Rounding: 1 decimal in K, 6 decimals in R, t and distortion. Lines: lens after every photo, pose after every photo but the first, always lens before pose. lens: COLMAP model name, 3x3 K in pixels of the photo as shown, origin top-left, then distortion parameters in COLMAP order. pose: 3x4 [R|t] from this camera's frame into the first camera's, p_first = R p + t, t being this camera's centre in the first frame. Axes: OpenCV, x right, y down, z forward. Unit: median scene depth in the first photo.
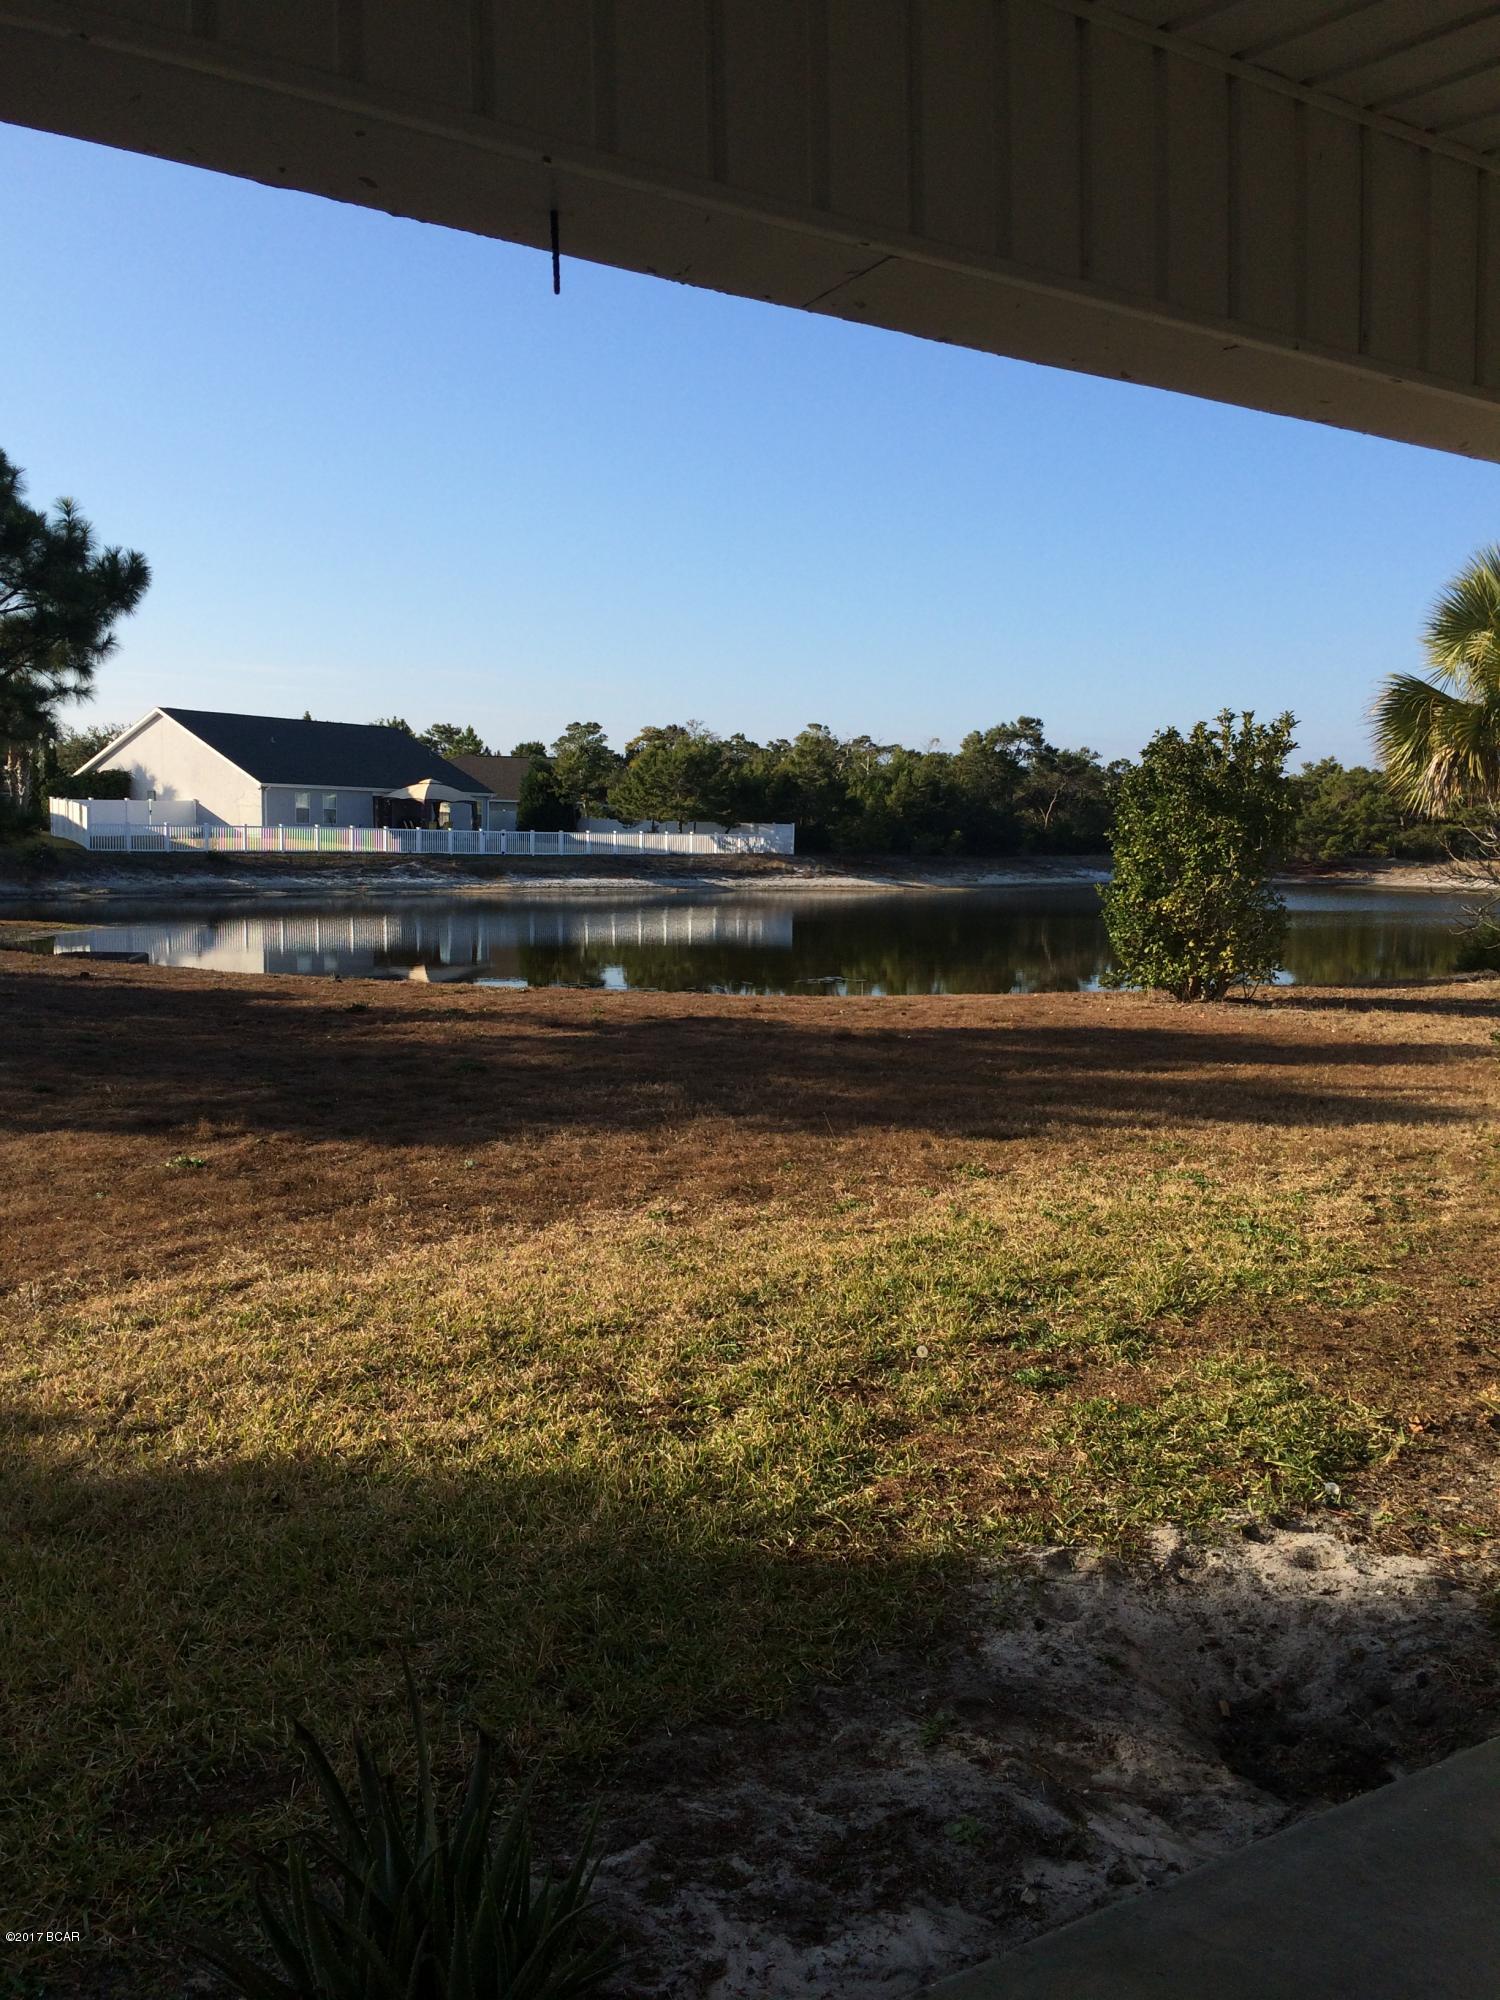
lens RADIAL K [[1692.3, 0, 756.8], [0, 1692.3, 1005.5], [0, 0, 1]] dist [0.088885, -0.124505]
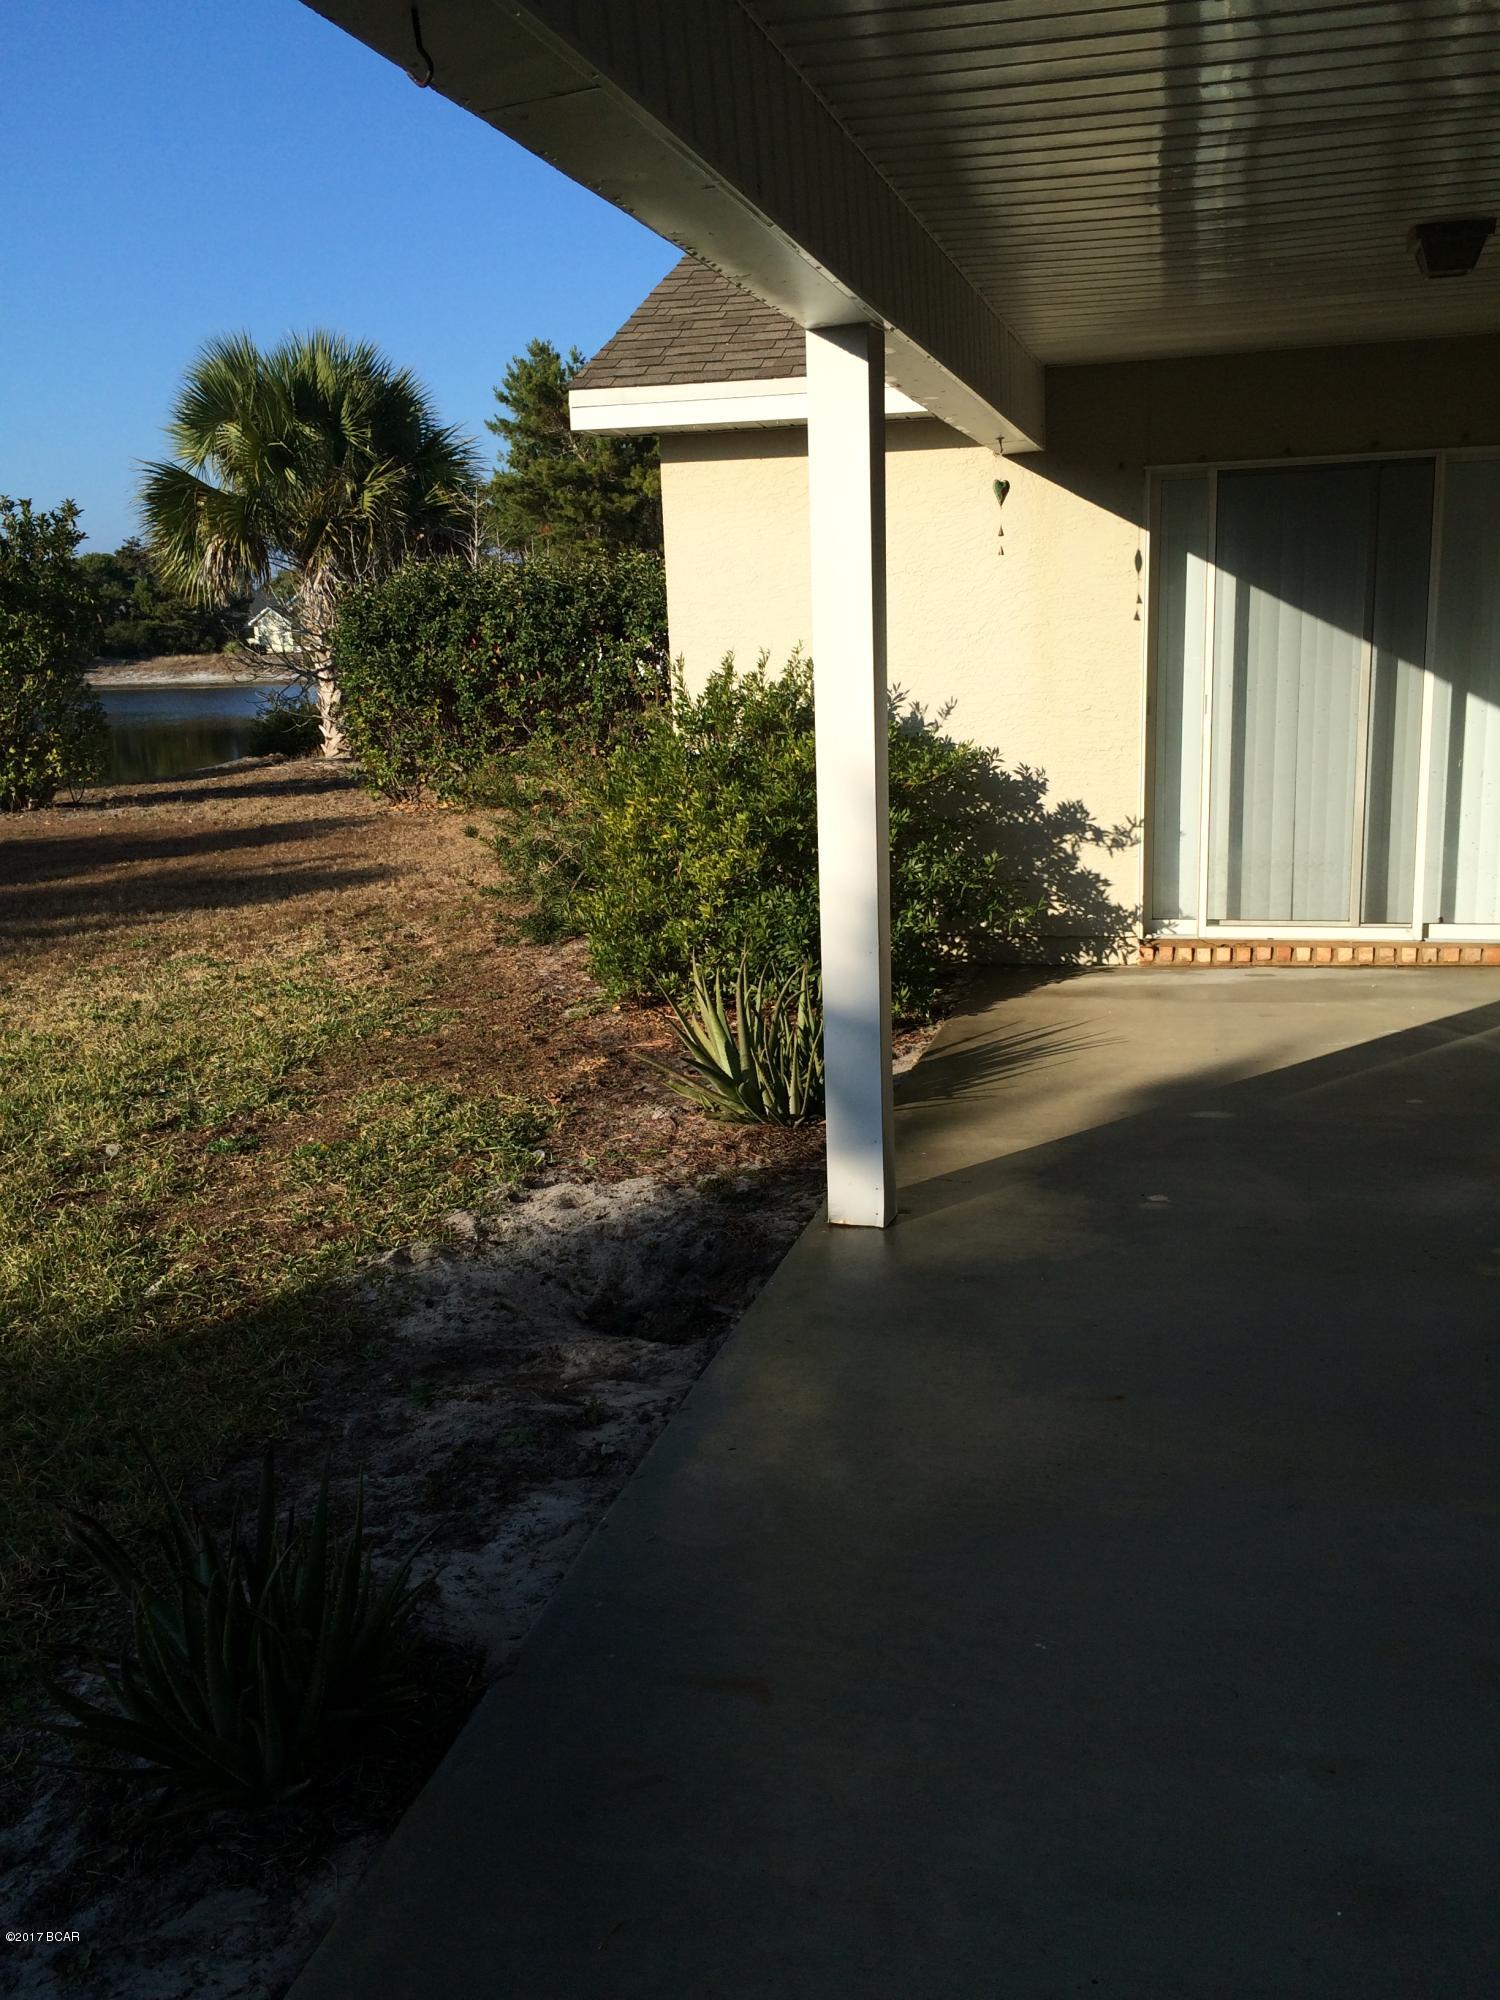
lens RADIAL K [[1692.3, 0, 756.8], [0, 1692.3, 1005.5], [0, 0, 1]] dist [0.088885, -0.124505]
pose [[0.745860, -0.189031, 0.638717, -0.242042], [0.114930, 0.981027, 0.156130, 0.006540], [-0.656113, -0.043044, 0.753434, -0.002694]]
